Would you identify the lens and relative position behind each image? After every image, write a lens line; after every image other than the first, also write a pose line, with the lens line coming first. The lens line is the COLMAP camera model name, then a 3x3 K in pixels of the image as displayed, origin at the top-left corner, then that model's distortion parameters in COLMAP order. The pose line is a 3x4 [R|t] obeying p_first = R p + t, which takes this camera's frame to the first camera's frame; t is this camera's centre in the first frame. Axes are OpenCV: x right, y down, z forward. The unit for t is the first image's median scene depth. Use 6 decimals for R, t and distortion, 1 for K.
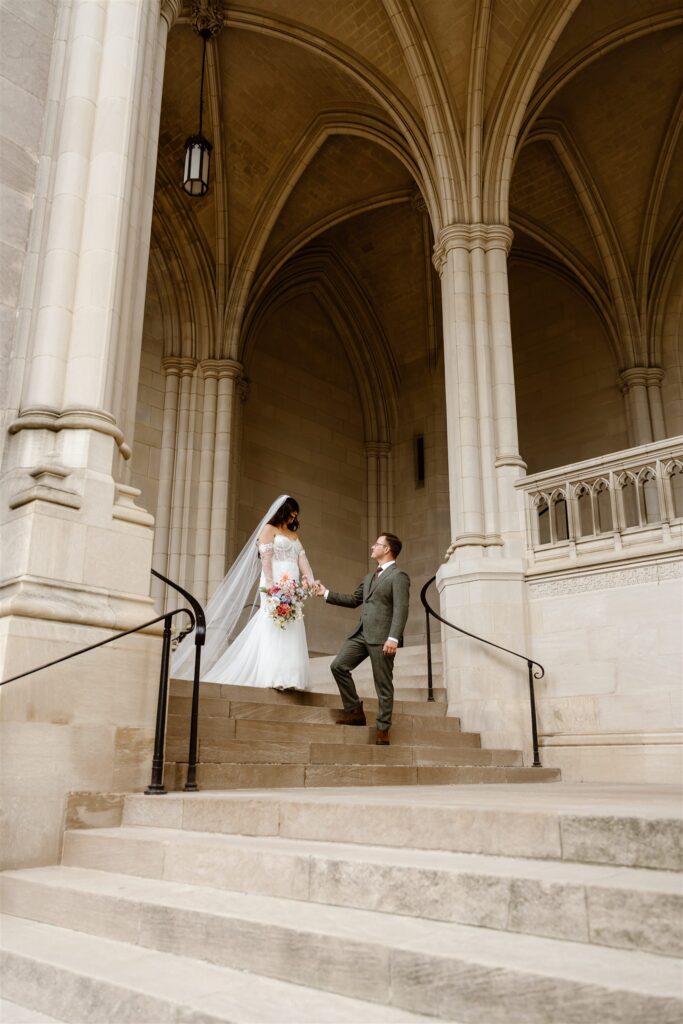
lens RADIAL K [[820.4, 0, 341.8], [0, 820.4, 509.1], [0, 0, 1]] dist [0.004331, 0.009635]
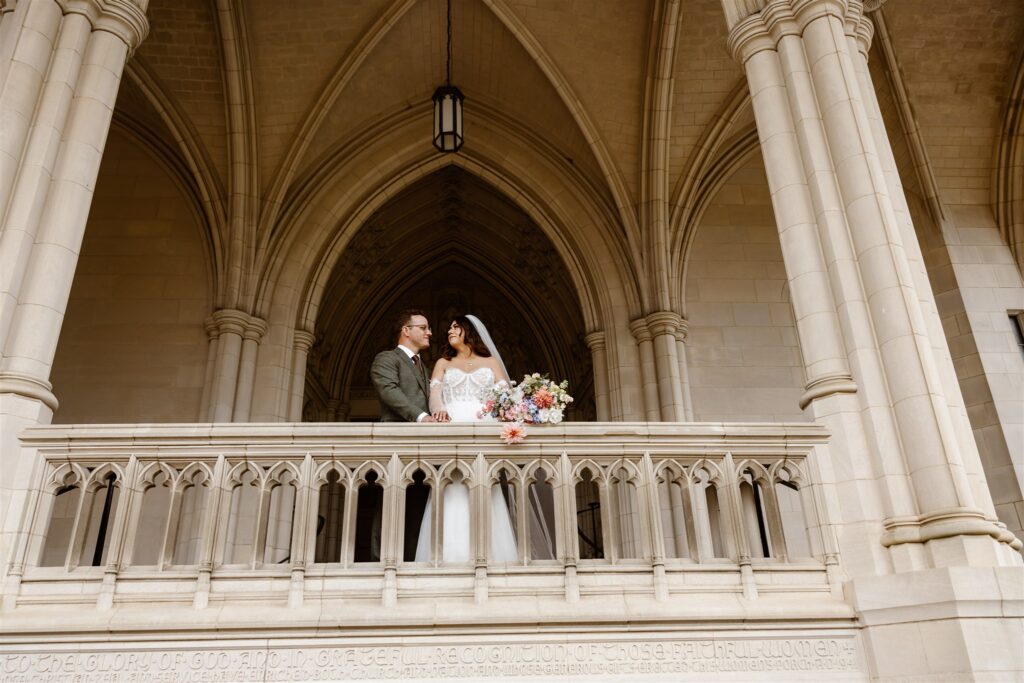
lens RADIAL K [[820.4, 0, 506.2], [0, 820.4, 347.0], [0, 0, 1]] dist [0.004331, 0.009635]
pose [[0.701200, 0.293855, 0.649591, 0.076200], [-0.191763, 0.955270, -0.225136, -0.025255], [-0.686692, 0.033298, 0.726185, 0.432961]]
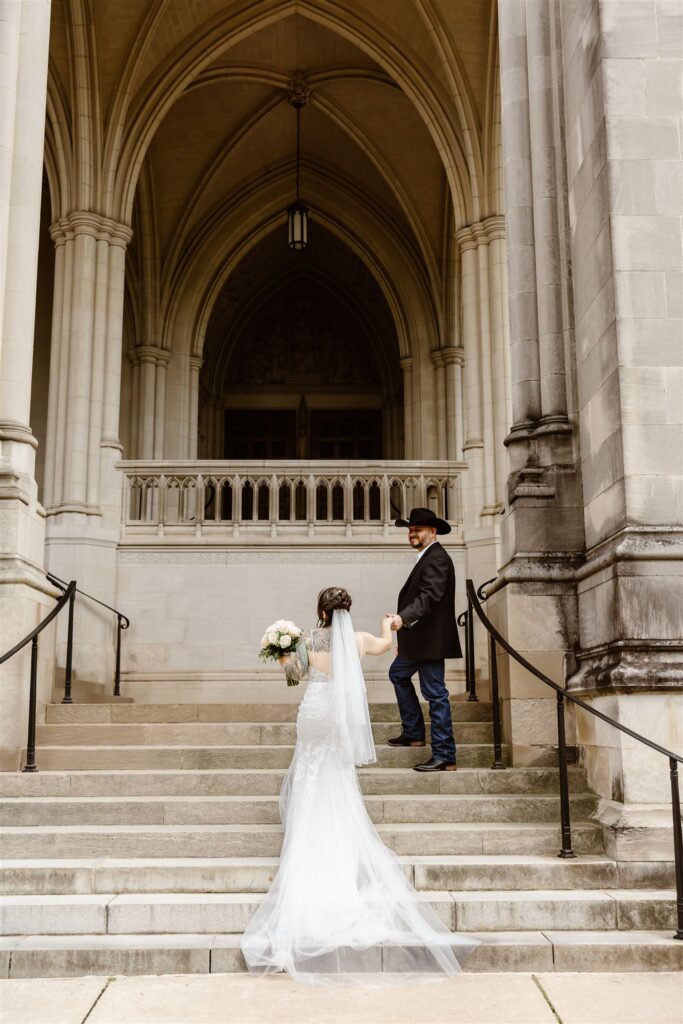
lens RADIAL K [[1026.8, 0, 341.5], [0, 1026.8, 512.0], [0, 0, 1]] dist [0.003147, 0.007754]
pose [[0.722766, 0.130877, 0.678587, -0.555532], [-0.202867, 0.978826, 0.027291, -0.071593], [-0.660647, -0.157388, 0.734013, -0.313245]]
